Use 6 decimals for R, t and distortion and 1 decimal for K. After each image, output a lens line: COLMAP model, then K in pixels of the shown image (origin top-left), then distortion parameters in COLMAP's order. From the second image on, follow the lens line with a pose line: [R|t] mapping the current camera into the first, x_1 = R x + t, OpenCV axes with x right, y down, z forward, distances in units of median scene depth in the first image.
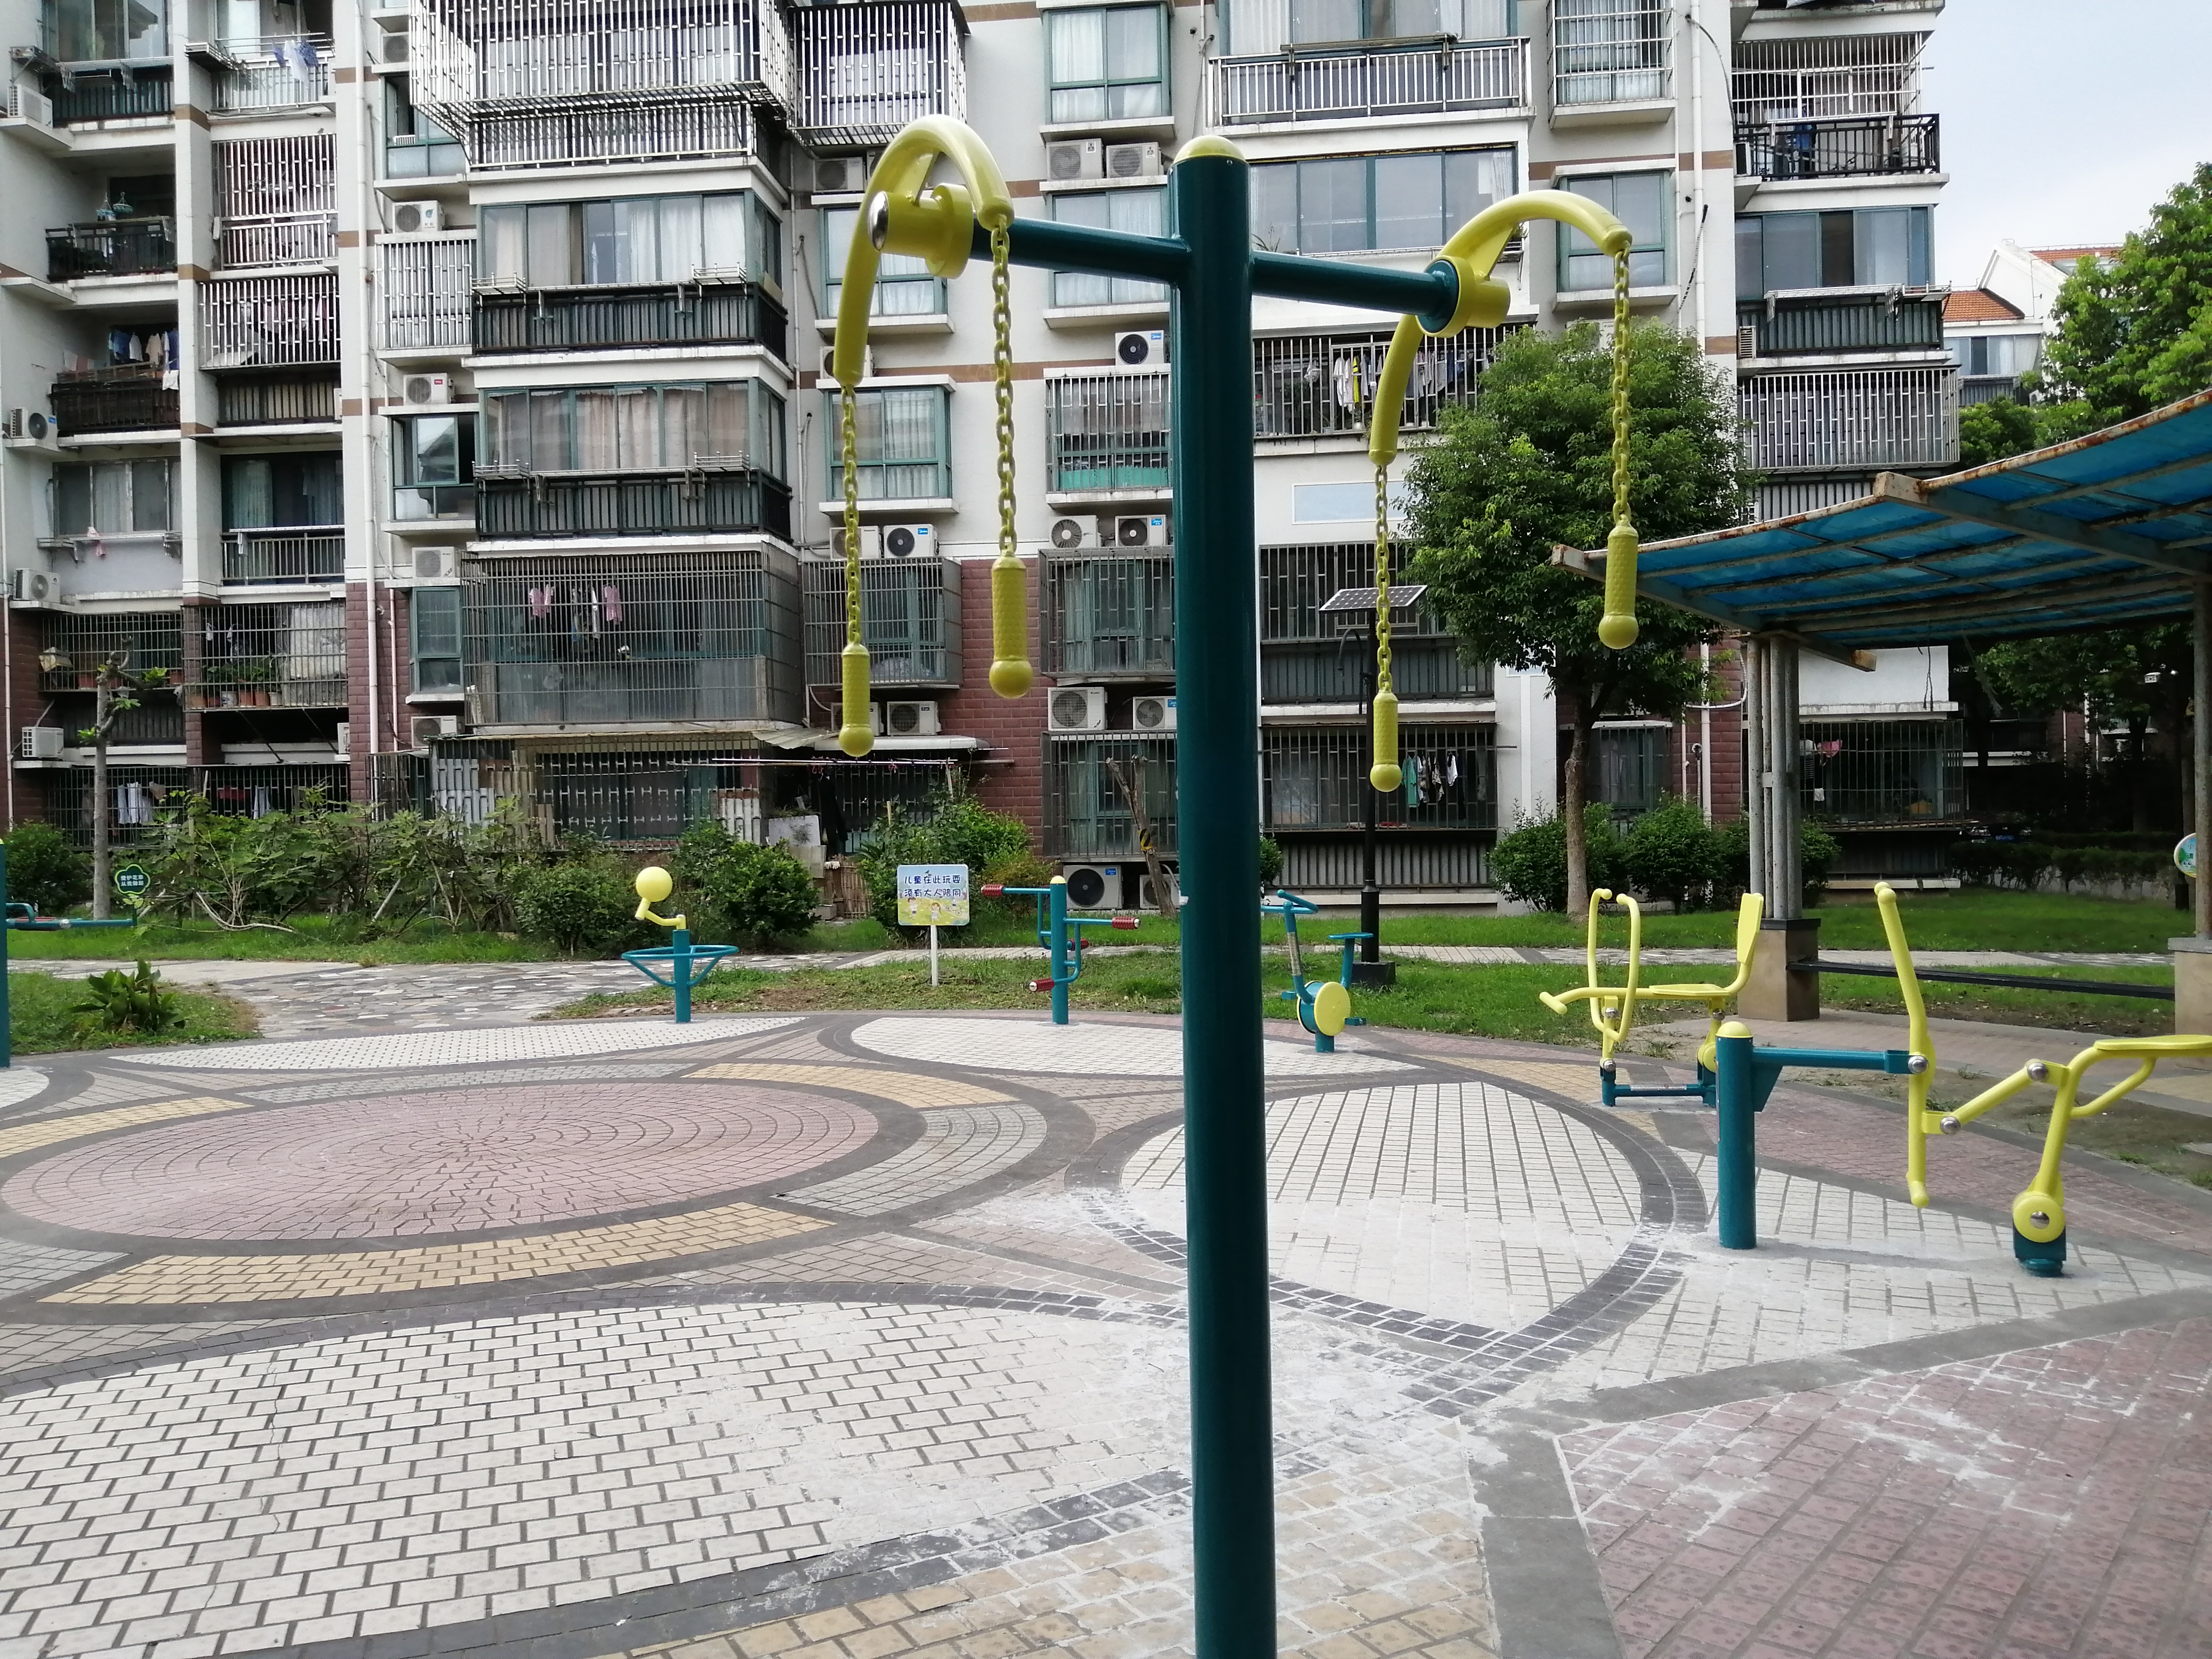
lens RADIAL K [[1694.7, 0, 1136.8], [0, 1694.7, 837.2], [0, 0, 1]] dist [0.118619, -0.217768]
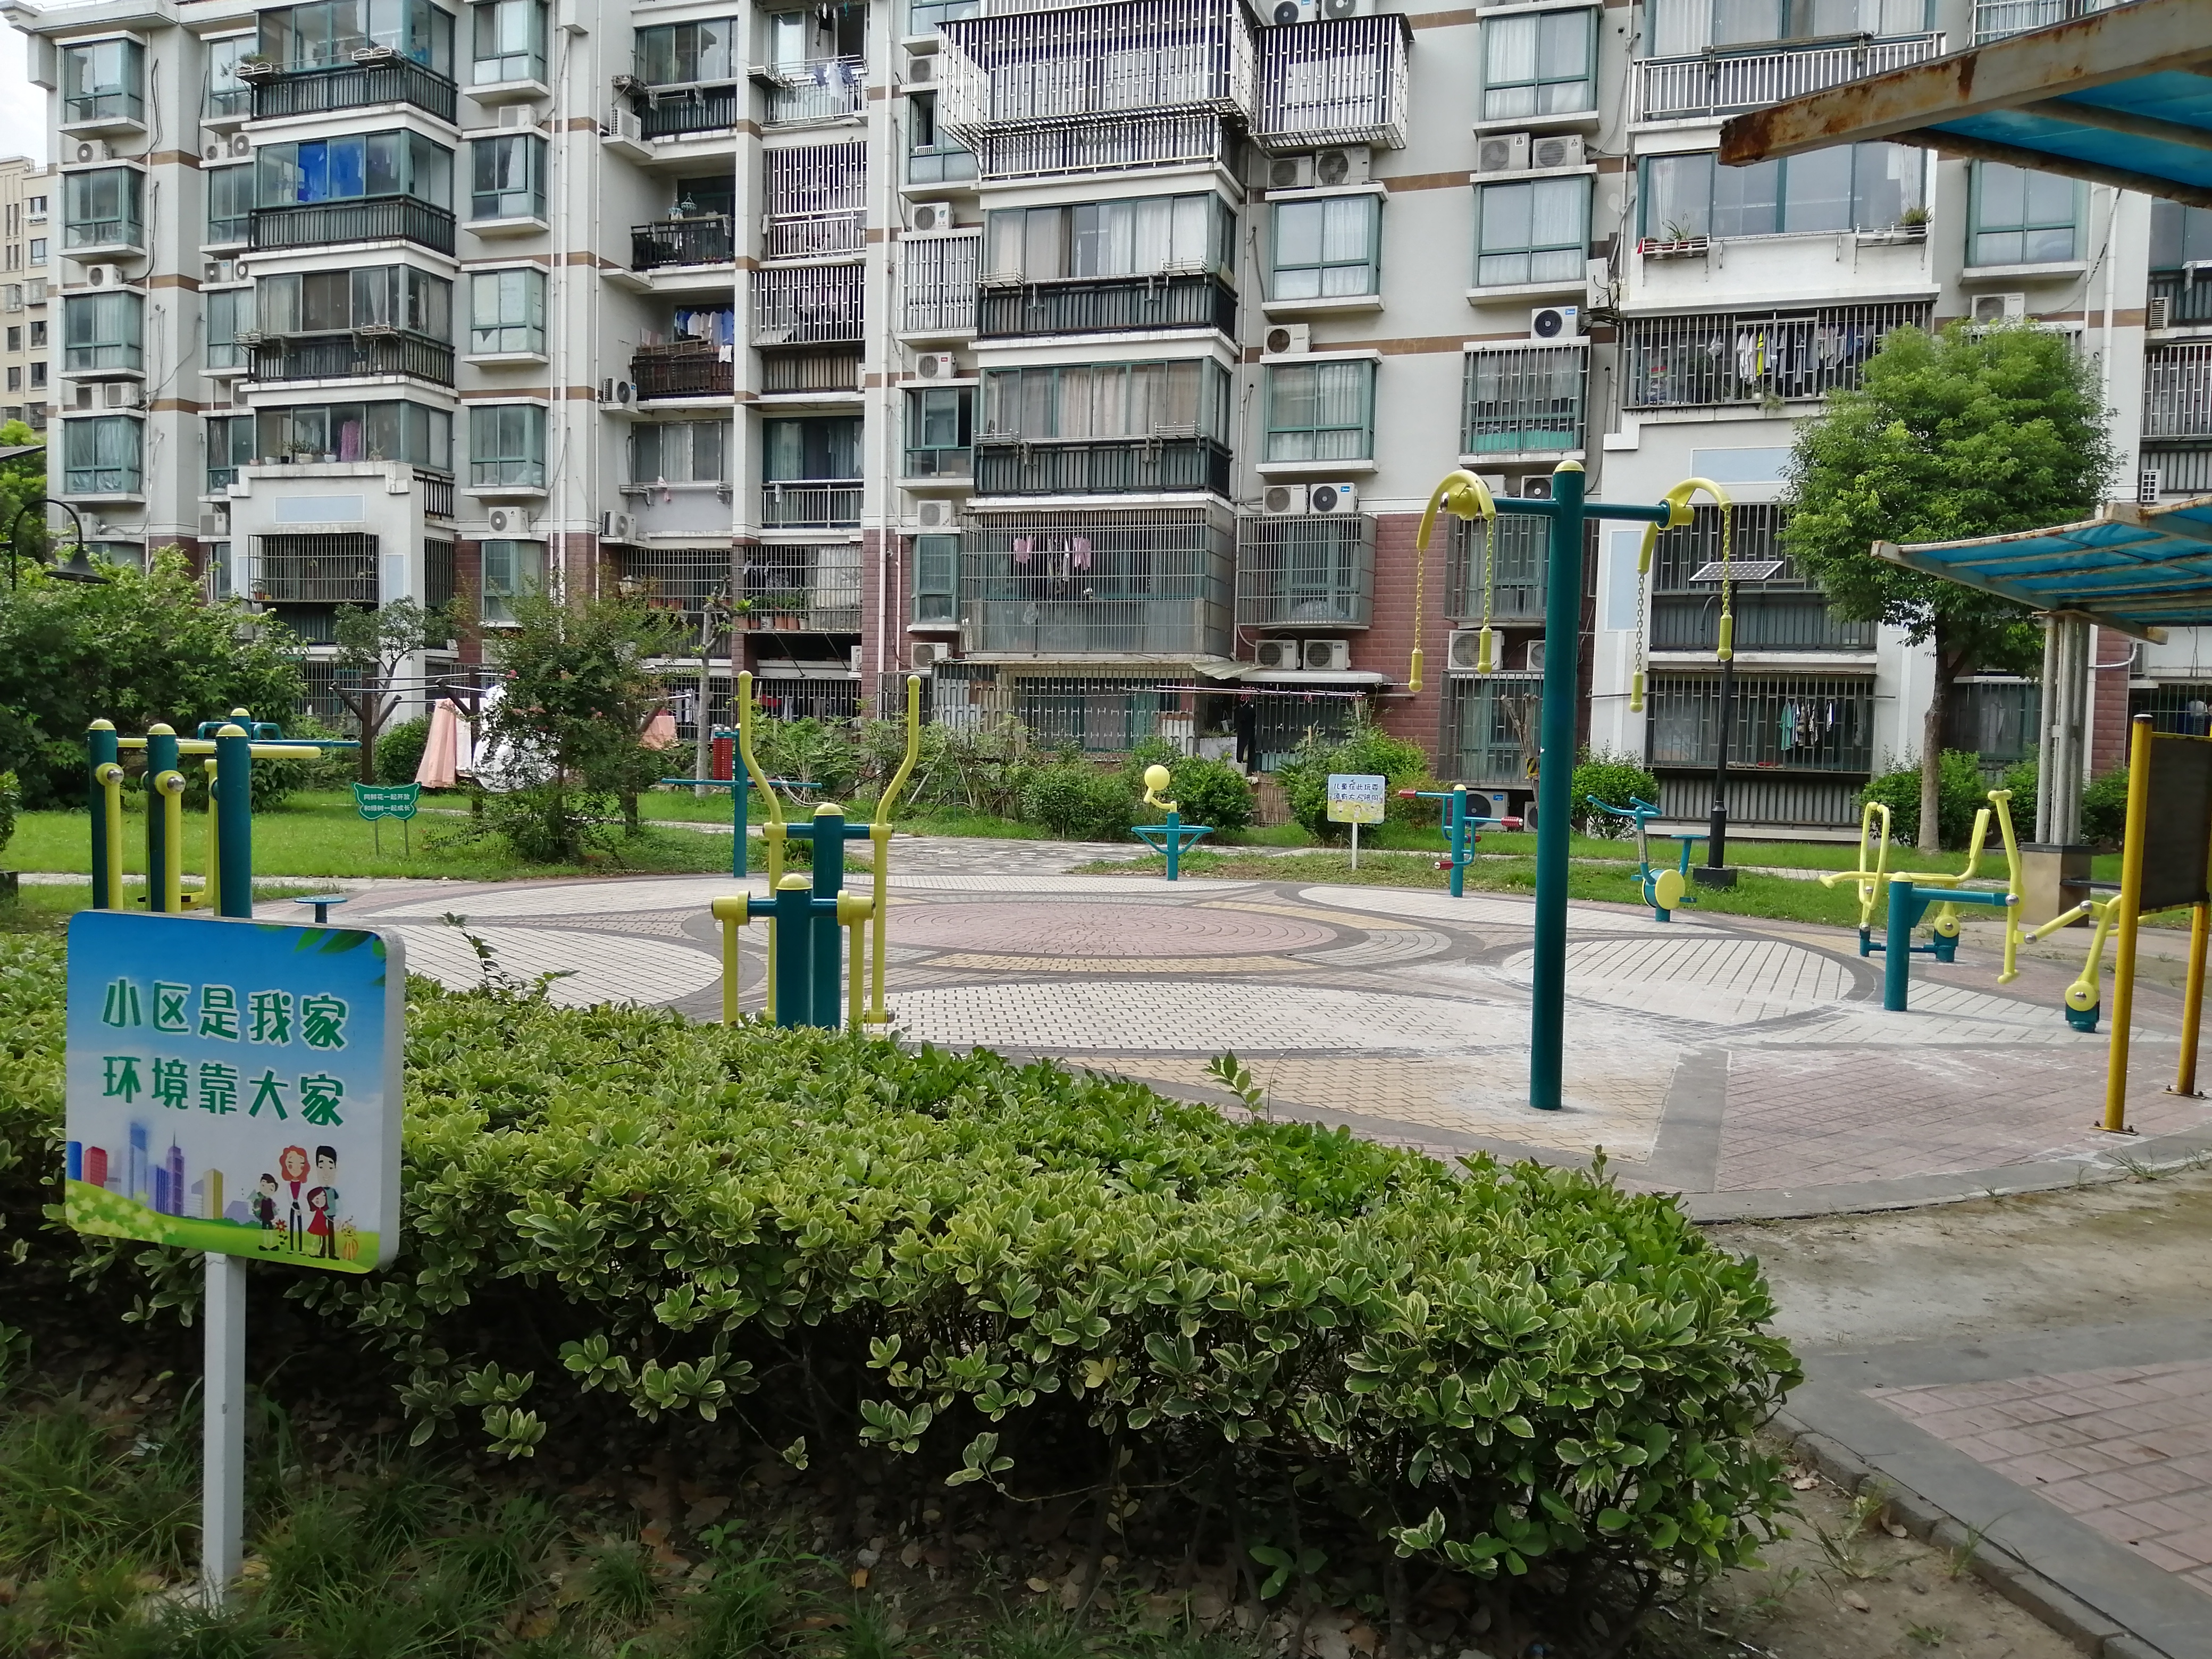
lens RADIAL K [[1694.7, 0, 1136.8], [0, 1694.7, 837.2], [0, 0, 1]] dist [0.118619, -0.217768]
pose [[0.973986, 0.052686, -0.220397, 0.001062], [-0.044018, 0.998059, 0.044058, 0.007273], [0.222290, -0.033211, 0.974415, -0.143893]]
